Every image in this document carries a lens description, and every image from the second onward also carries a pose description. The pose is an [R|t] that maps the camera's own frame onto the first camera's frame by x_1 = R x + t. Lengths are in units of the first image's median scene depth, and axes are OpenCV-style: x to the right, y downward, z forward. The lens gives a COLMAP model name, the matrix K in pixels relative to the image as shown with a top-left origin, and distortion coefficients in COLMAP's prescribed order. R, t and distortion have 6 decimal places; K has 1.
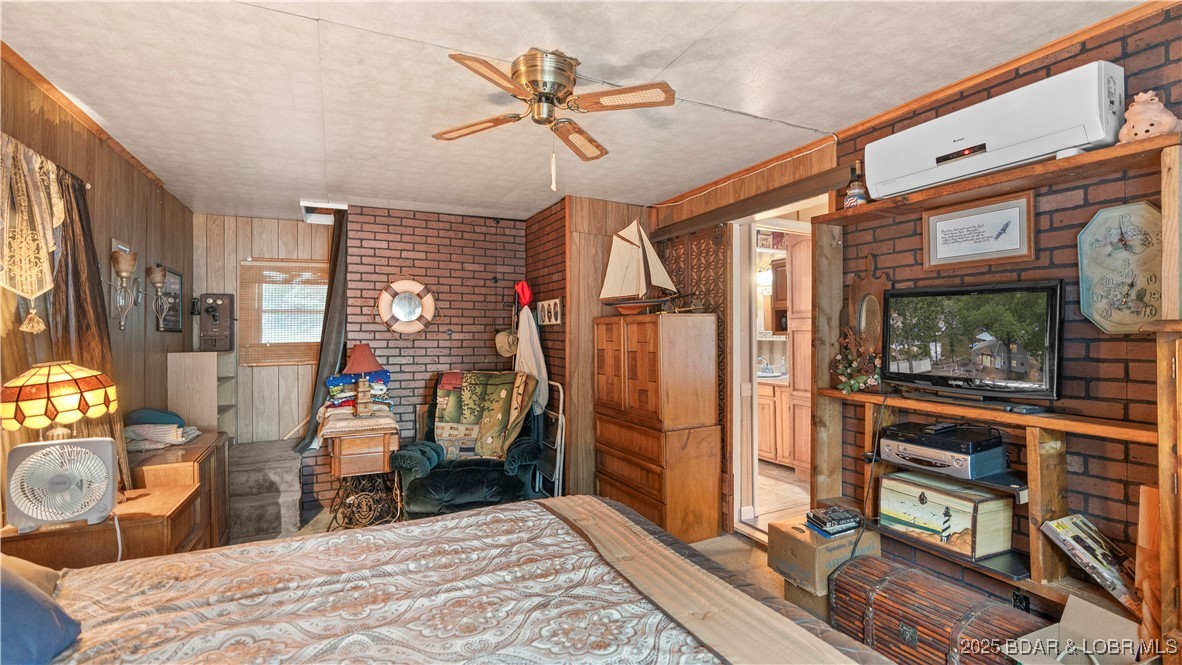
lens RADIAL K [[531.2, 0, 592.7], [0, 531.2, 331.5], [0, 0, 1]] dist [-0.003080, 0.000925]
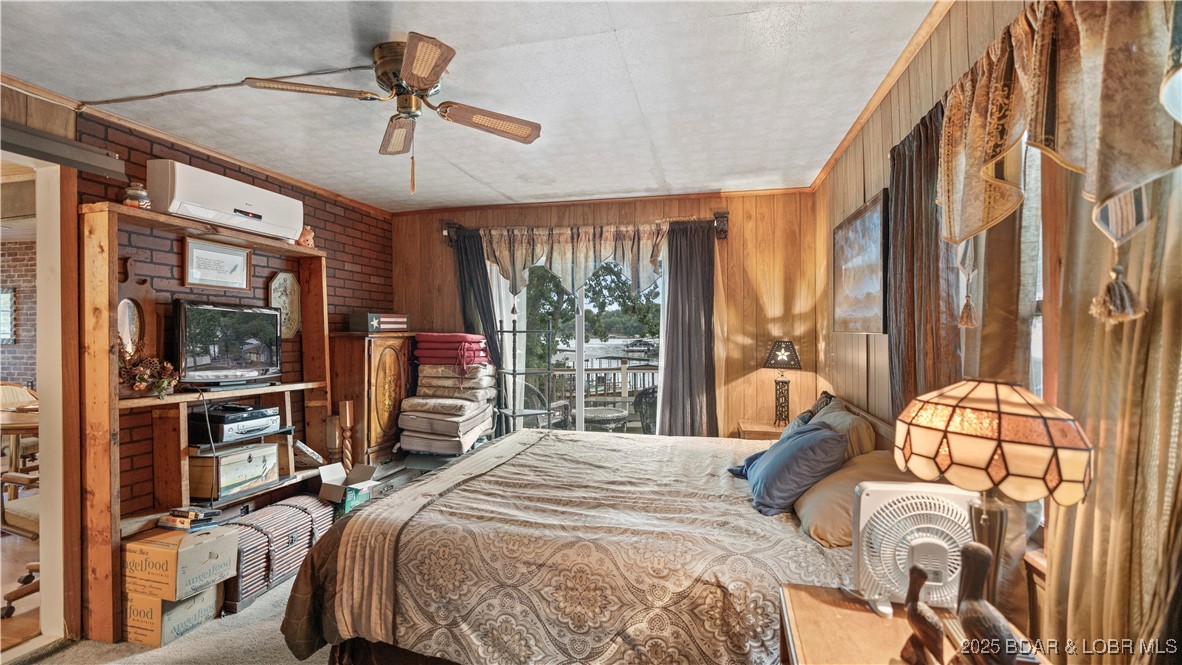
lens RADIAL K [[531.2, 0, 592.7], [0, 531.2, 331.5], [0, 0, 1]] dist [-0.003080, 0.000925]
pose [[-0.753665, 0.026676, 0.656717, -0.973850], [0.001916, 0.999261, -0.038392, 0.042034], [-0.657256, -0.027677, -0.753159, 1.498936]]
